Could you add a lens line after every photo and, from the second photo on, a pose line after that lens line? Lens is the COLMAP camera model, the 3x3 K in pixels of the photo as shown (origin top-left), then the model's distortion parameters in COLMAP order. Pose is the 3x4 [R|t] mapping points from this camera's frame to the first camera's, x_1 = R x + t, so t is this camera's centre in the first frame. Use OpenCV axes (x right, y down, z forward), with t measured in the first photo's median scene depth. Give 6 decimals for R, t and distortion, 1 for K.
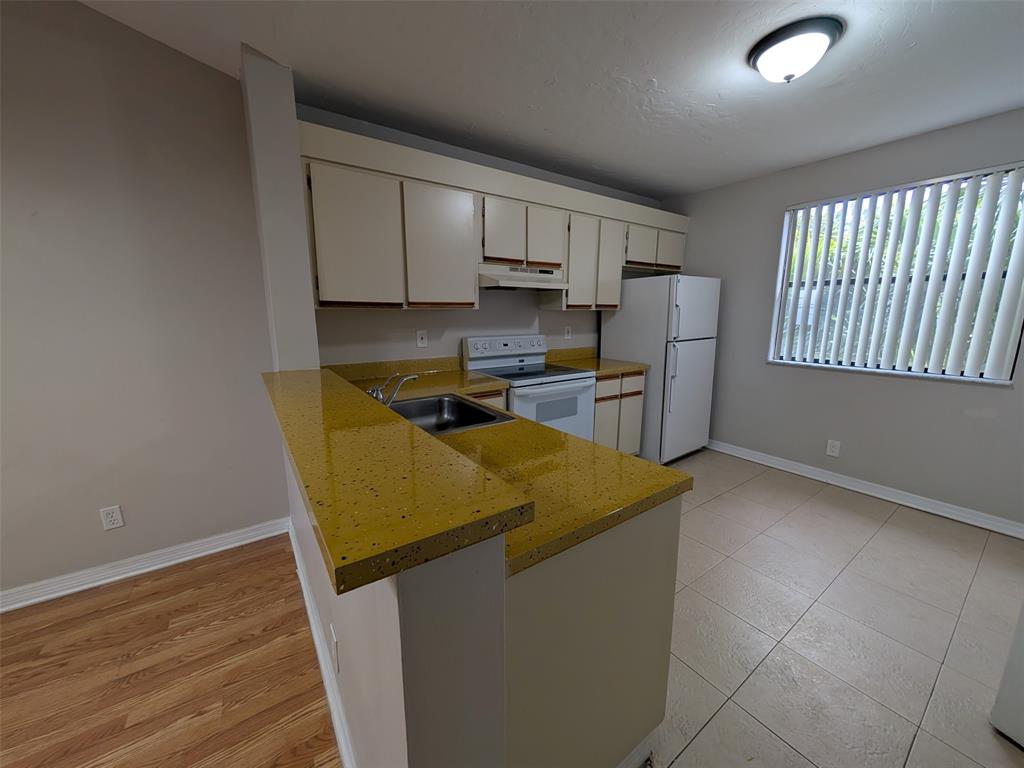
lens RADIAL K [[391.7, 0, 517.3], [0, 391.7, 382.4], [0, 0, 1]] dist [-0.013778, -0.000160]
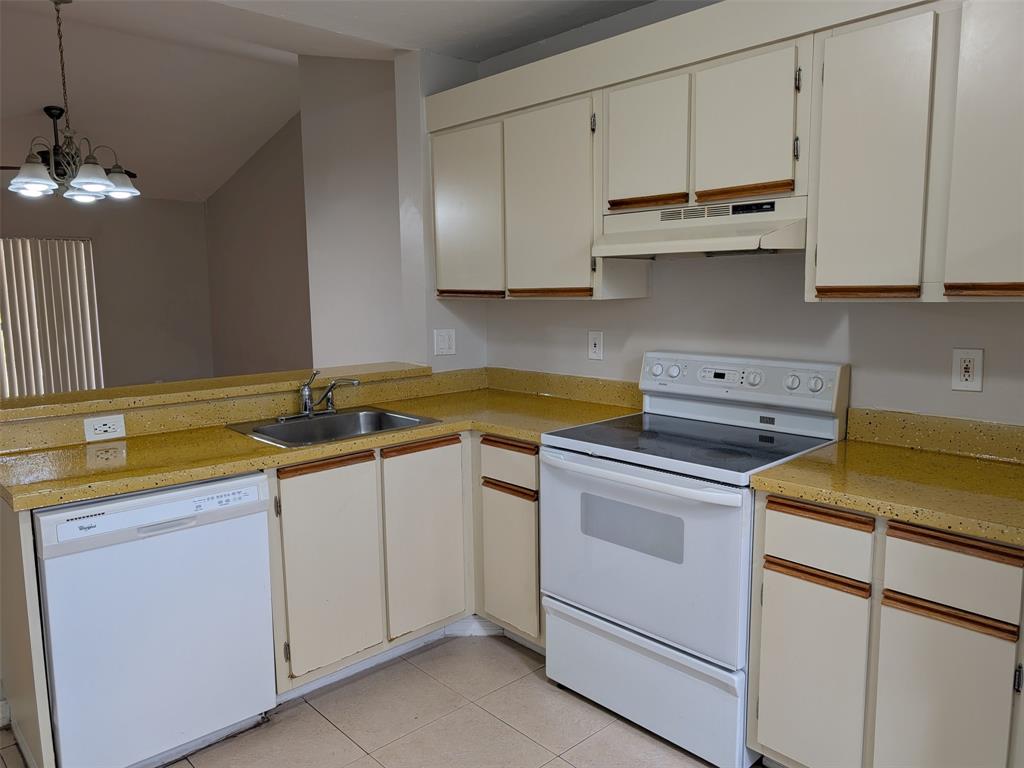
lens RADIAL K [[721.6, 0, 512.9], [0, 721.6, 385.9], [0, 0, 1]] dist [0.005588, 0.000400]
pose [[0.126709, 0.132180, -0.983094, 0.793659], [-0.164519, 0.980156, 0.110580, -0.142615], [0.978202, 0.147726, 0.145941, 0.669922]]
